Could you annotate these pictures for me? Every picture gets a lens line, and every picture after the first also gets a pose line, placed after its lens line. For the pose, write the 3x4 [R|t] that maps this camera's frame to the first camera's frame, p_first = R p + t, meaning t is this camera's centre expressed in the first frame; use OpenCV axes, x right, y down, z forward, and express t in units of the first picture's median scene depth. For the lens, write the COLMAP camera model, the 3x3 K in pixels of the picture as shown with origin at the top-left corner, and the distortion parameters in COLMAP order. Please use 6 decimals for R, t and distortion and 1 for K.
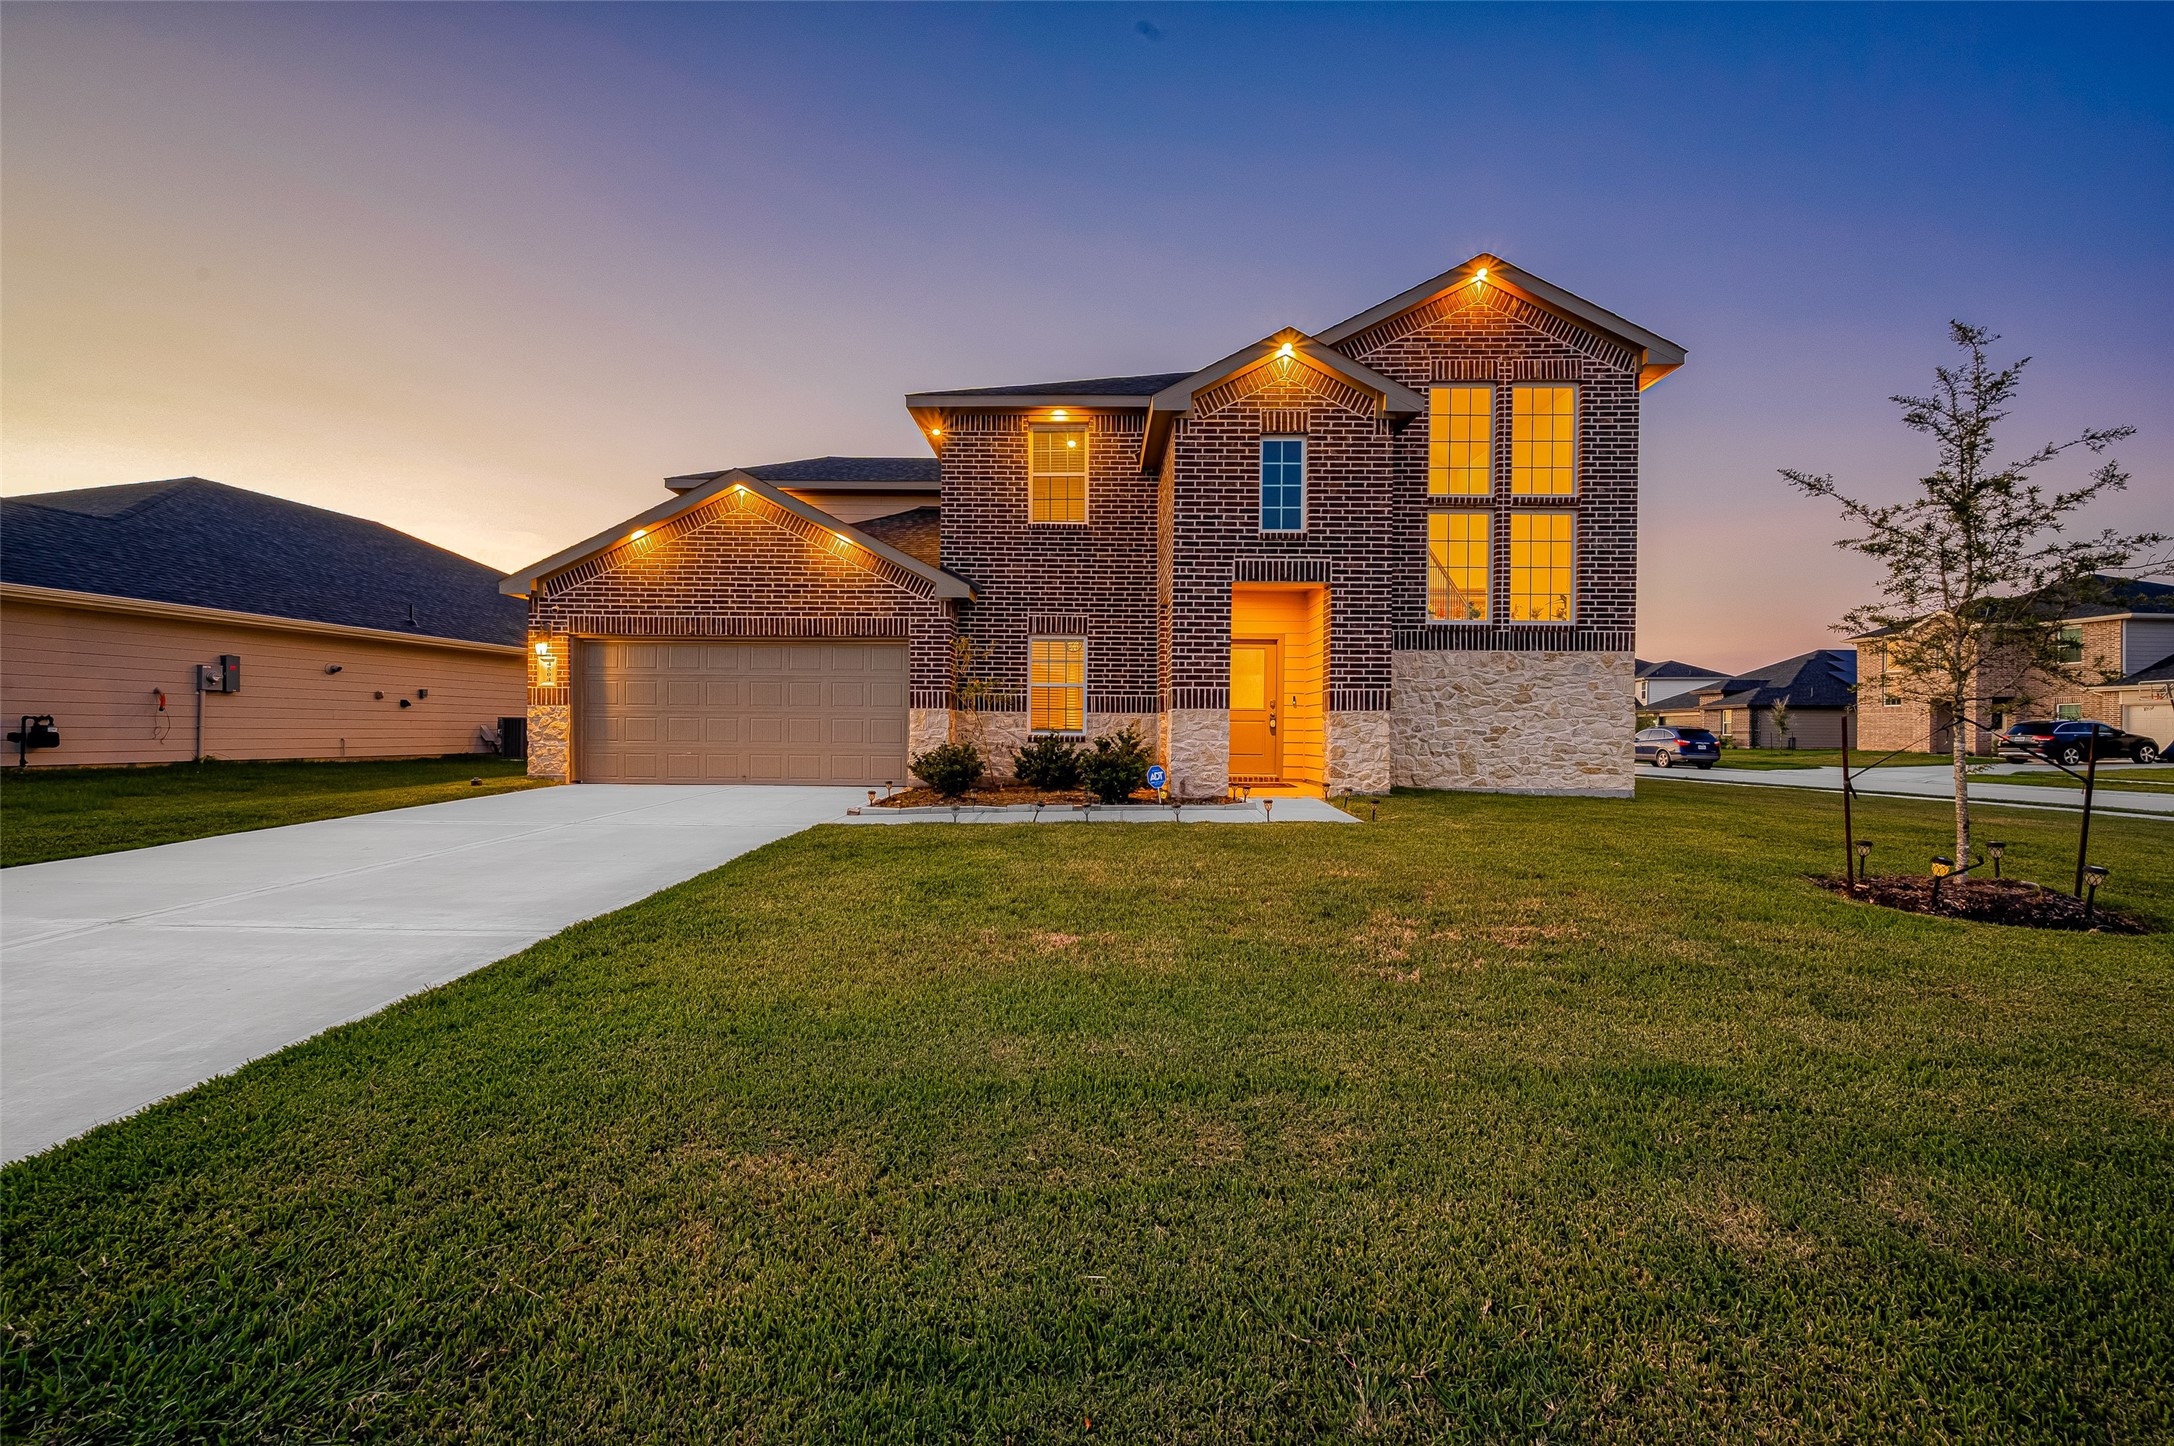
lens RADIAL K [[857.8, 0, 1092.3], [0, 857.8, 742.0], [0, 0, 1]] dist [-0.003344, 0.000220]
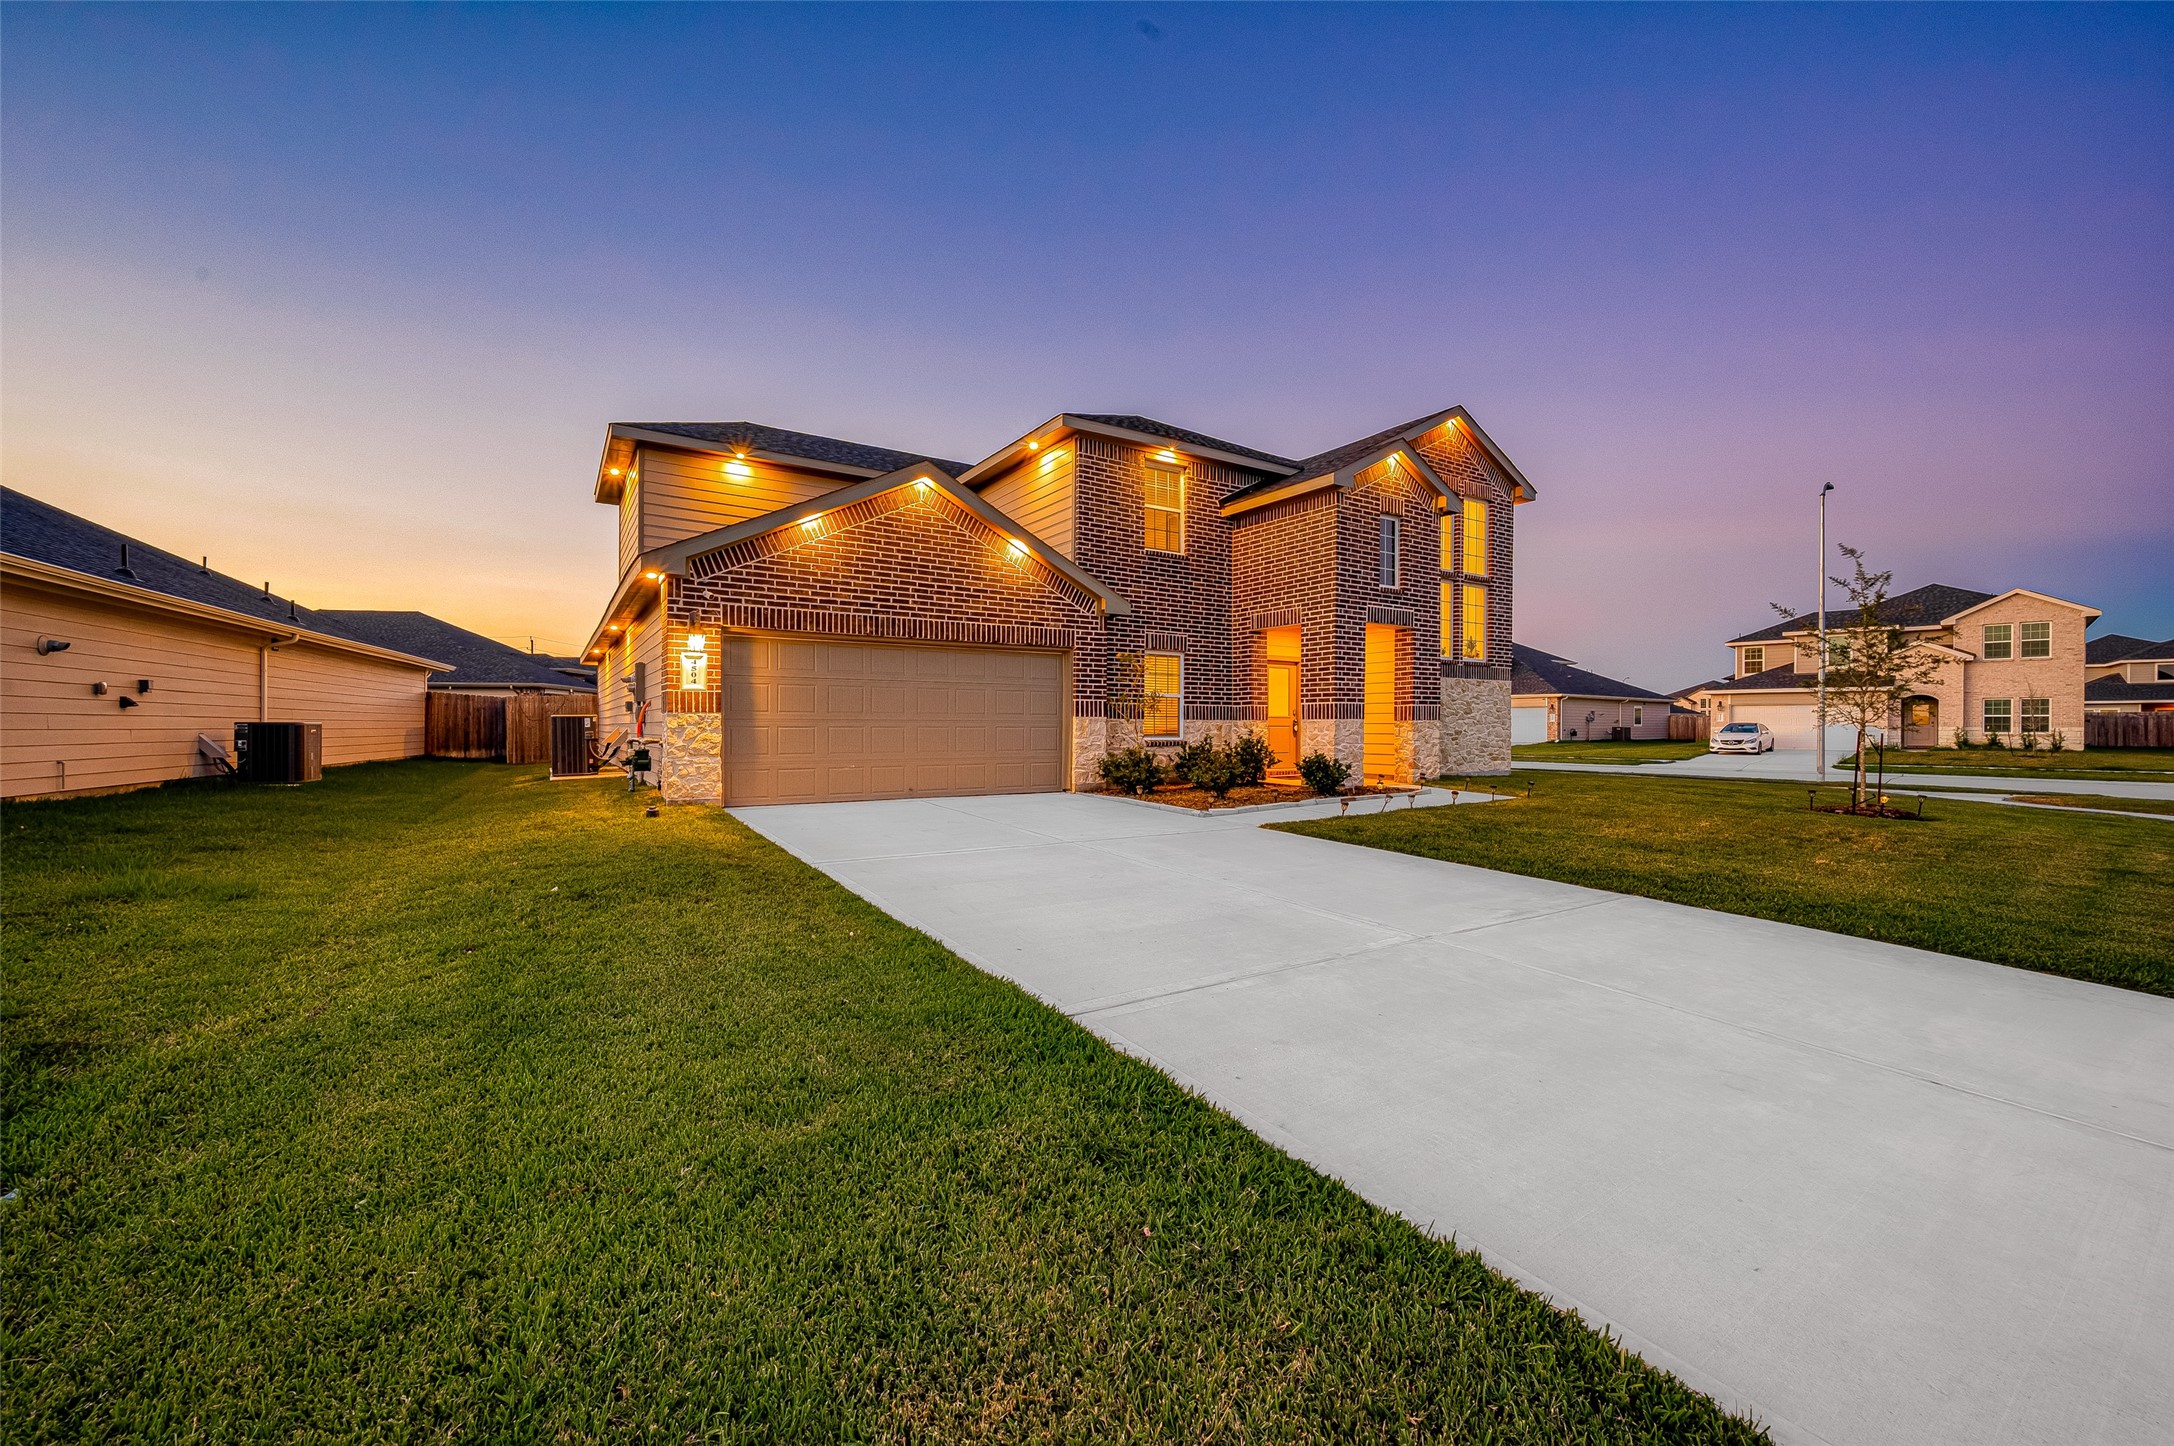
lens RADIAL K [[857.8, 0, 1095.5], [0, 857.8, 736.0], [0, 0, 1]] dist [-0.003344, 0.000220]
pose [[0.831594, -0.012556, 0.555242, -0.851350], [0.011871, 0.999918, 0.004833, -0.022690], [-0.555257, 0.002572, 0.831675, 0.129943]]
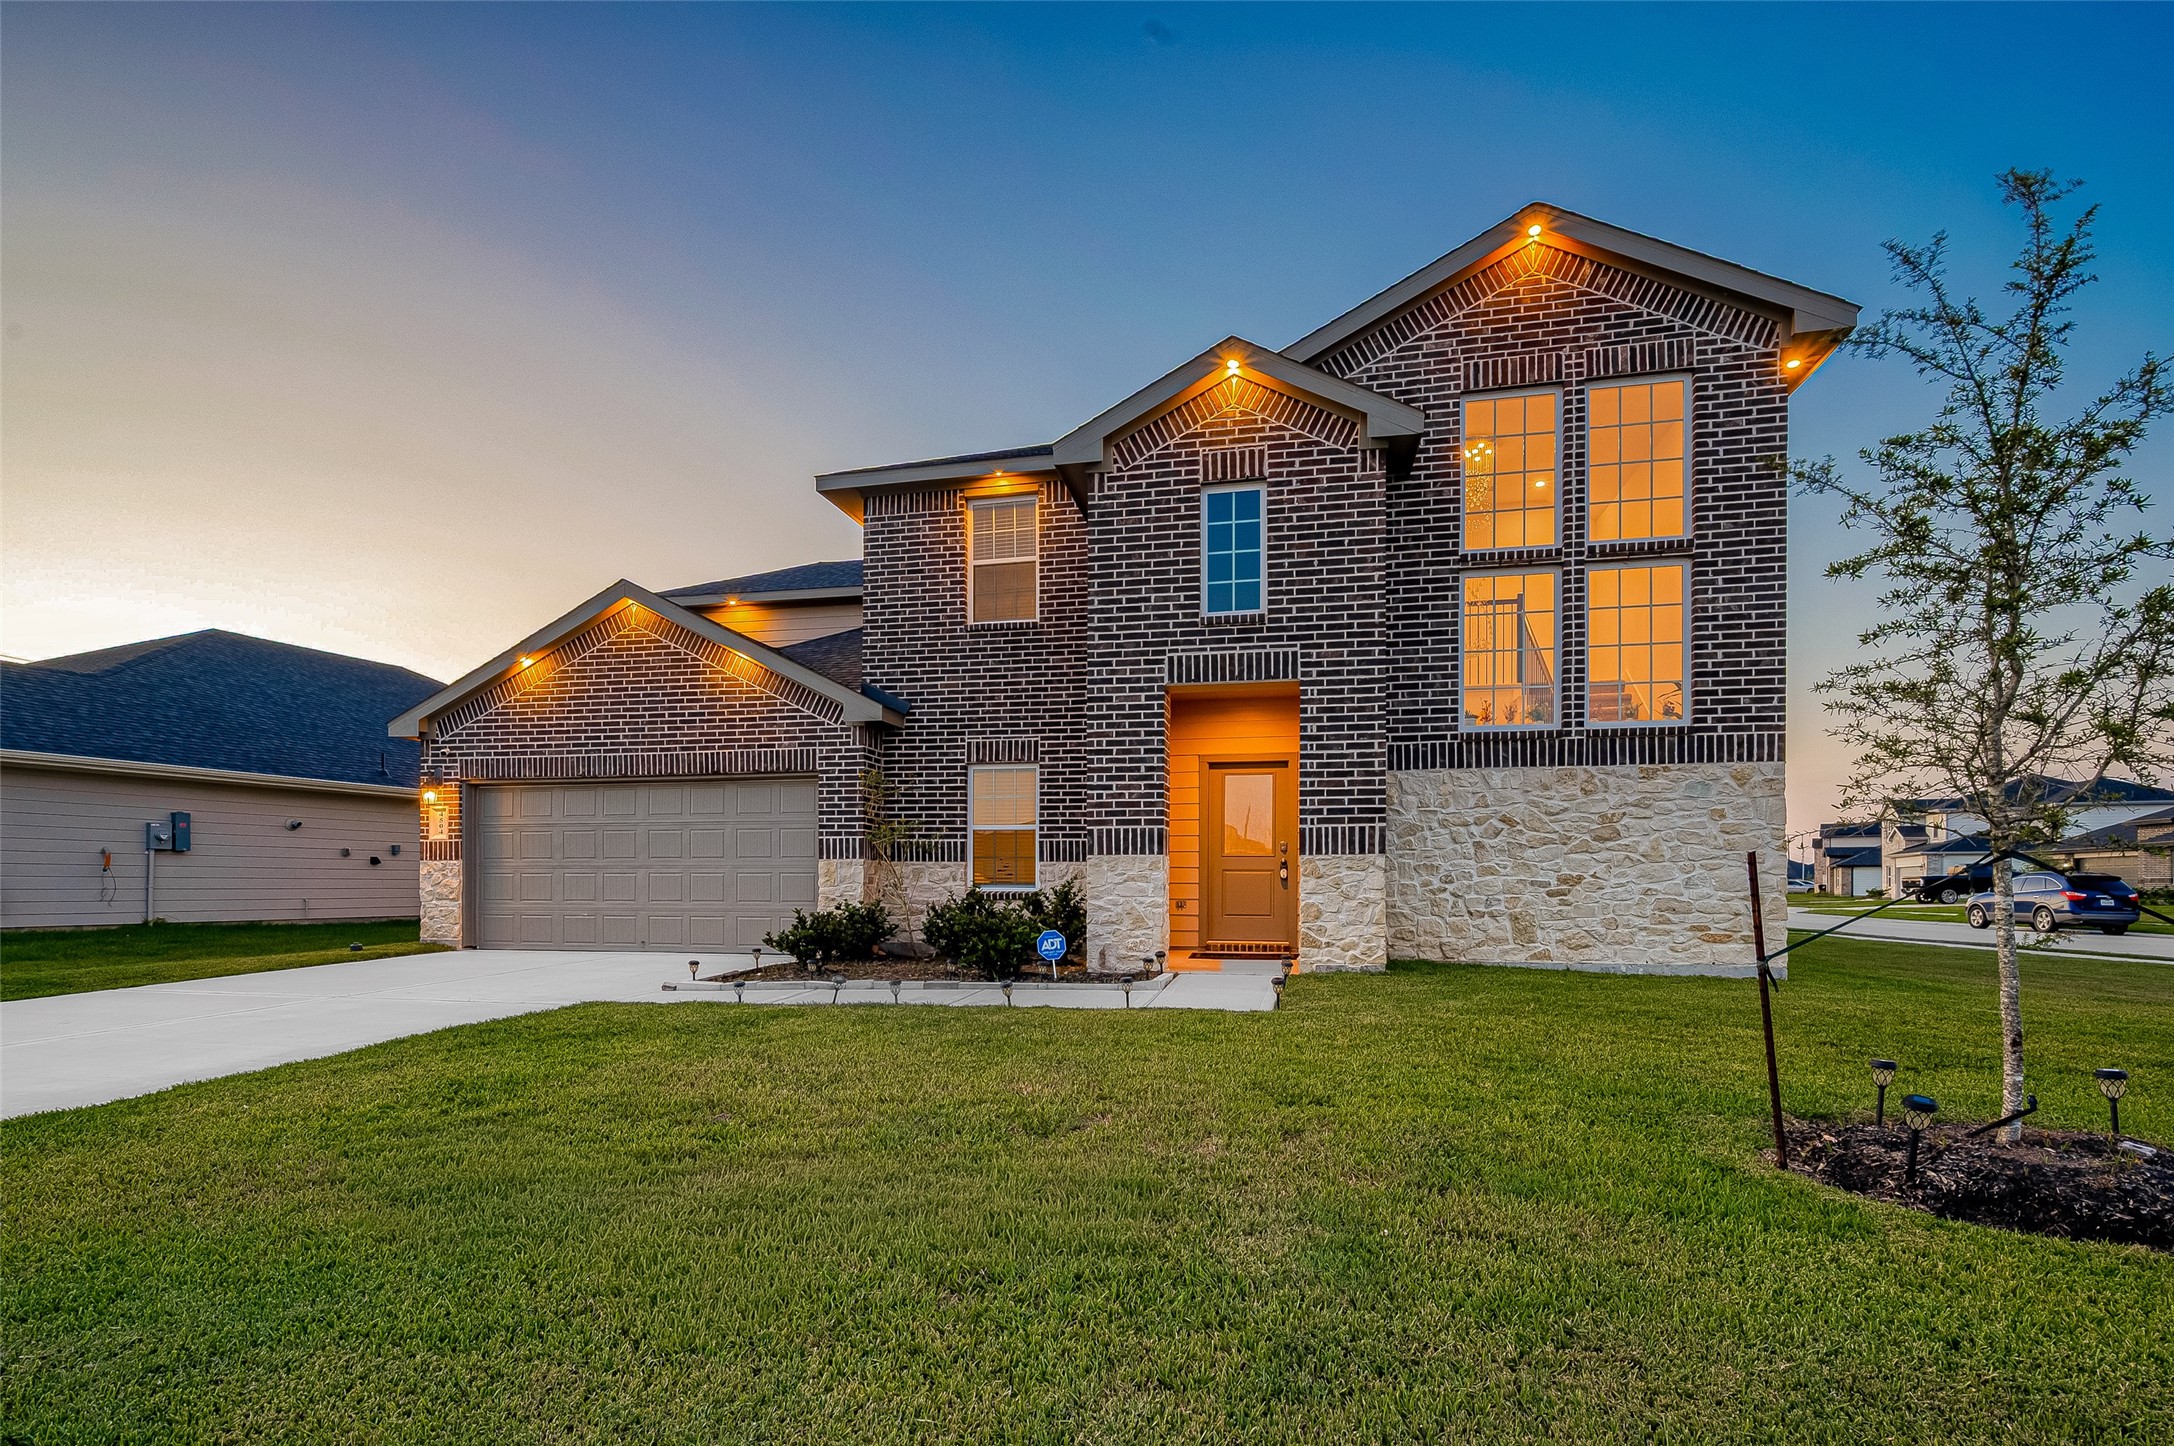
lens RADIAL K [[1039.0, 0, 1088.2], [0, 1039.0, 892.6], [0, 0, 1]] dist [-0.001148, -0.002469]
pose [[0.979655, -0.005728, -0.200609, 0.260411], [0.004458, 0.999967, -0.006784, 0.000332], [0.200642, 0.005752, 0.979648, 0.092779]]
